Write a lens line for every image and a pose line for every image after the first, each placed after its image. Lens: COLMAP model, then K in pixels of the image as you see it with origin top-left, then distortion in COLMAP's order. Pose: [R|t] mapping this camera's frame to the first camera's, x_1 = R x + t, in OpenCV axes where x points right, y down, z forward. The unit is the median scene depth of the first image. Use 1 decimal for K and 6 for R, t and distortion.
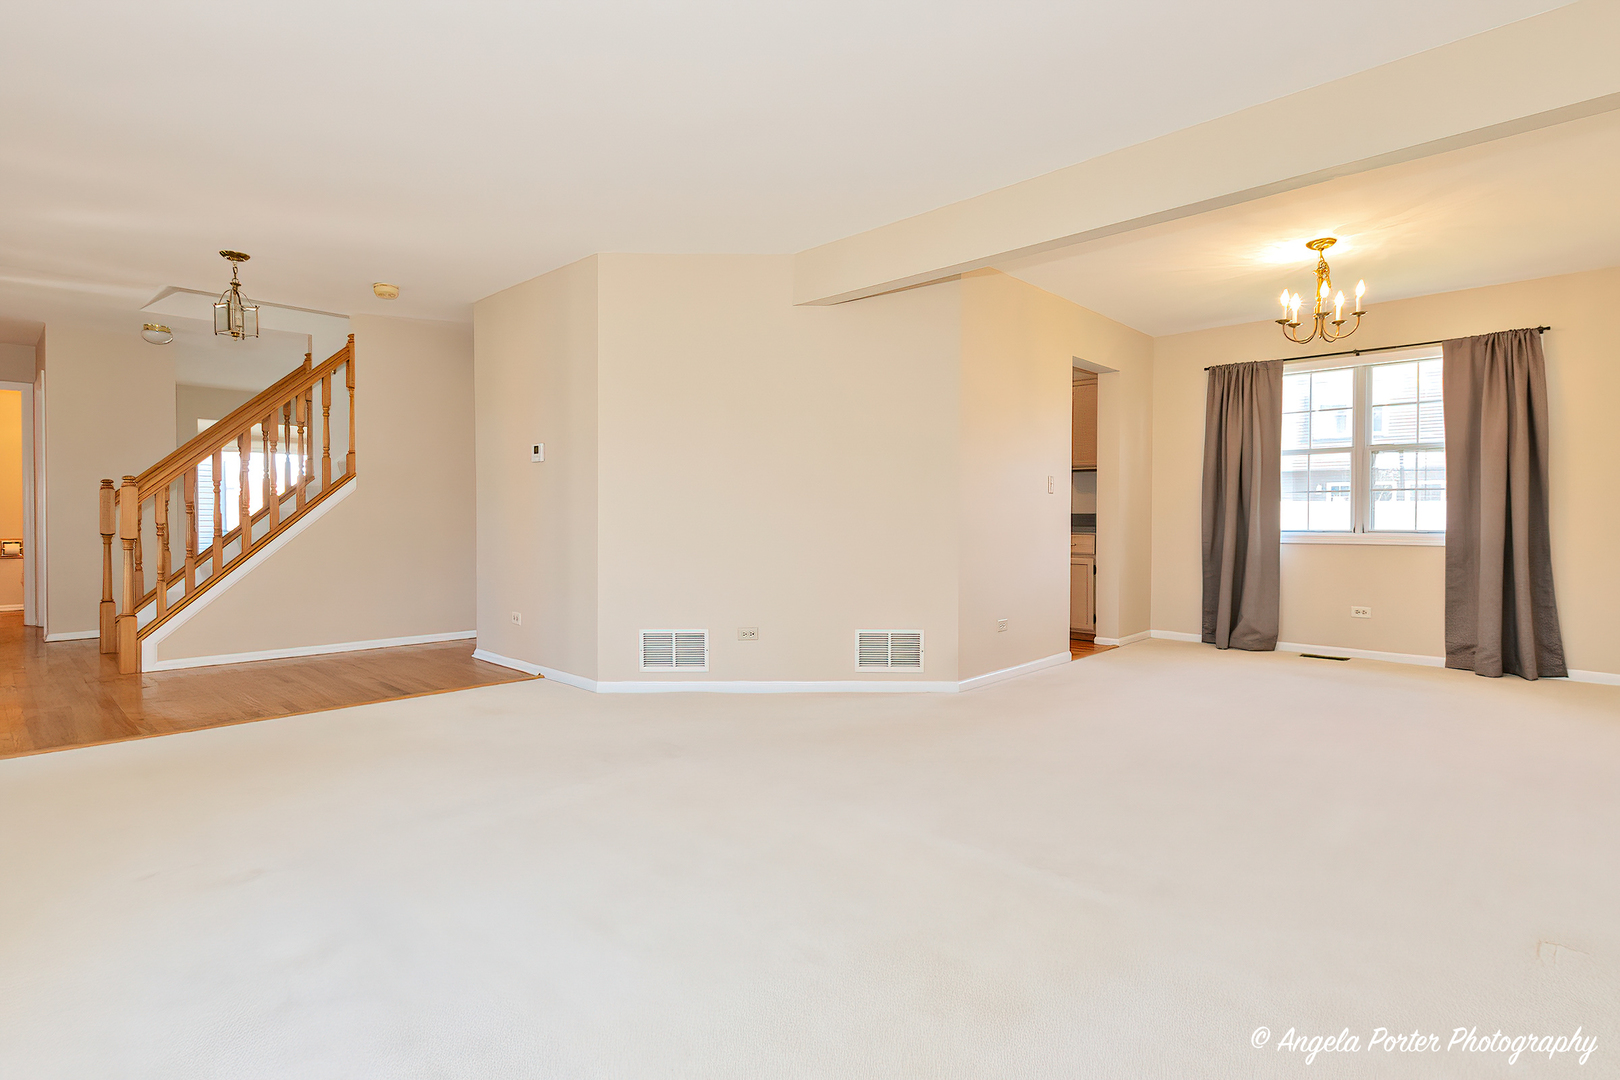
lens RADIAL K [[781.5, 0, 812.7], [0, 781.5, 524.6], [0, 0, 1]] dist [0.009468, -0.000009]
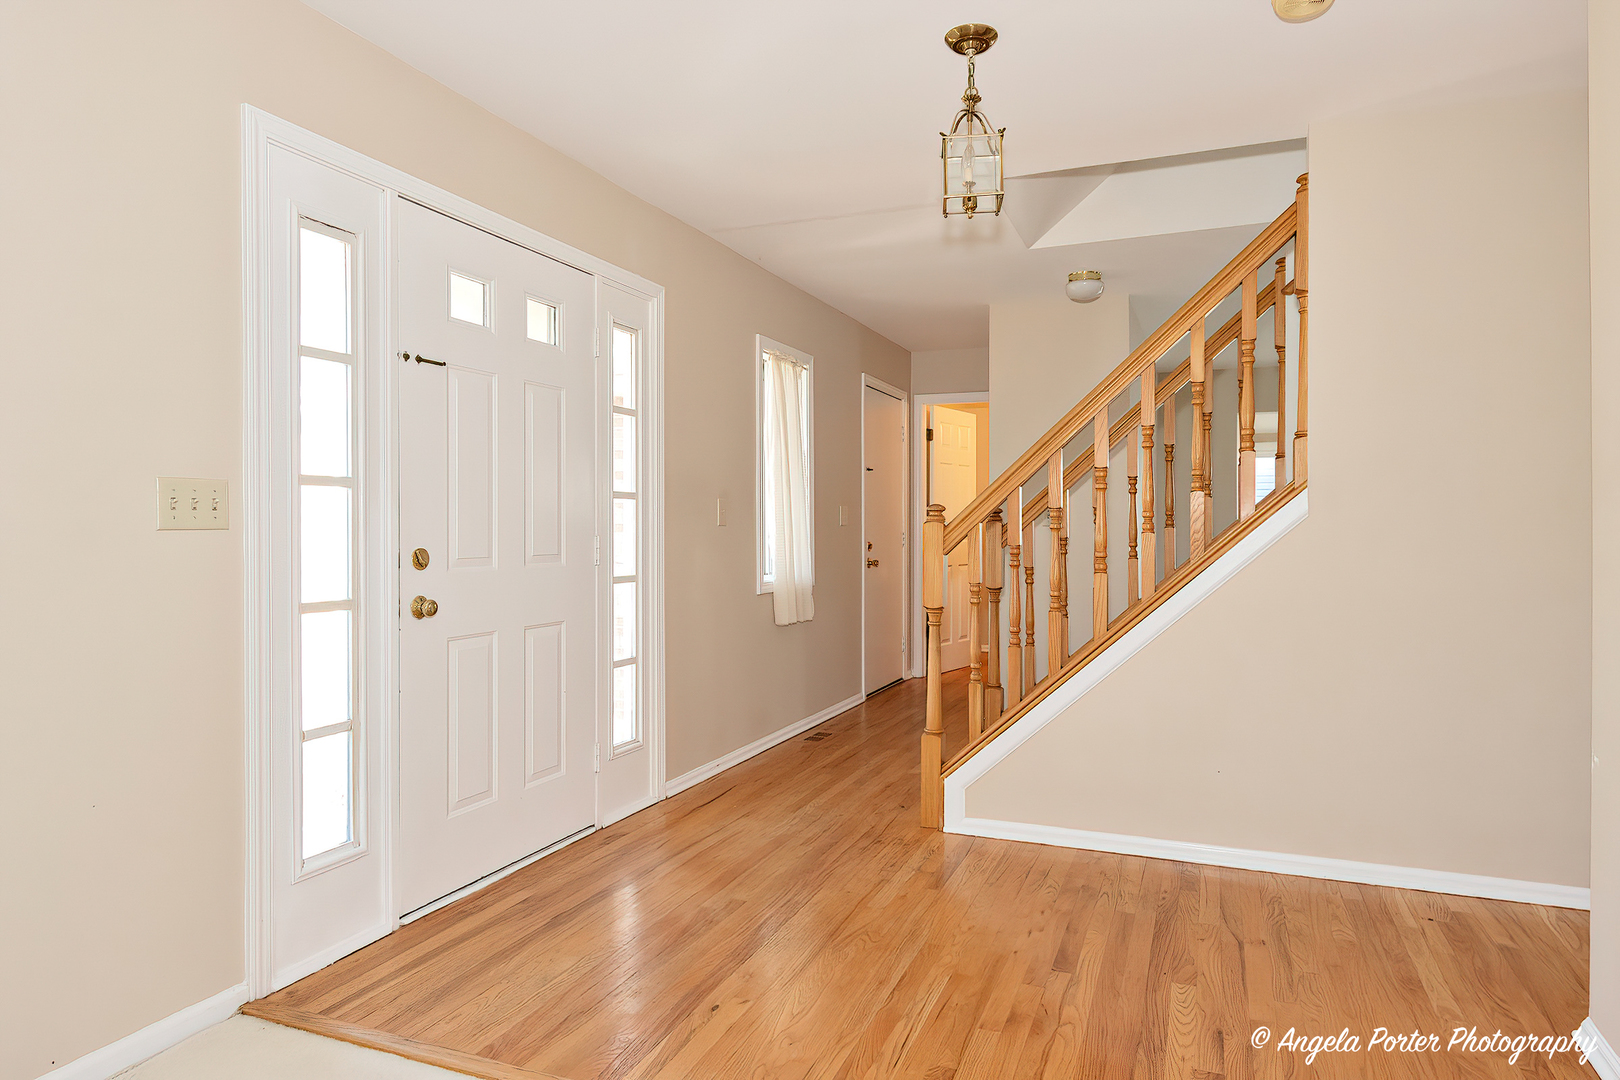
lens RADIAL K [[975.7, 0, 818.7], [0, 975.7, 531.1], [0, 0, 1]] dist [0.016658, -0.001642]
pose [[0.368780, -0.000770, -0.929516, -0.191667], [-0.014932, 0.999866, -0.006753, -0.033303], [0.929397, 0.016370, 0.368719, 0.621758]]
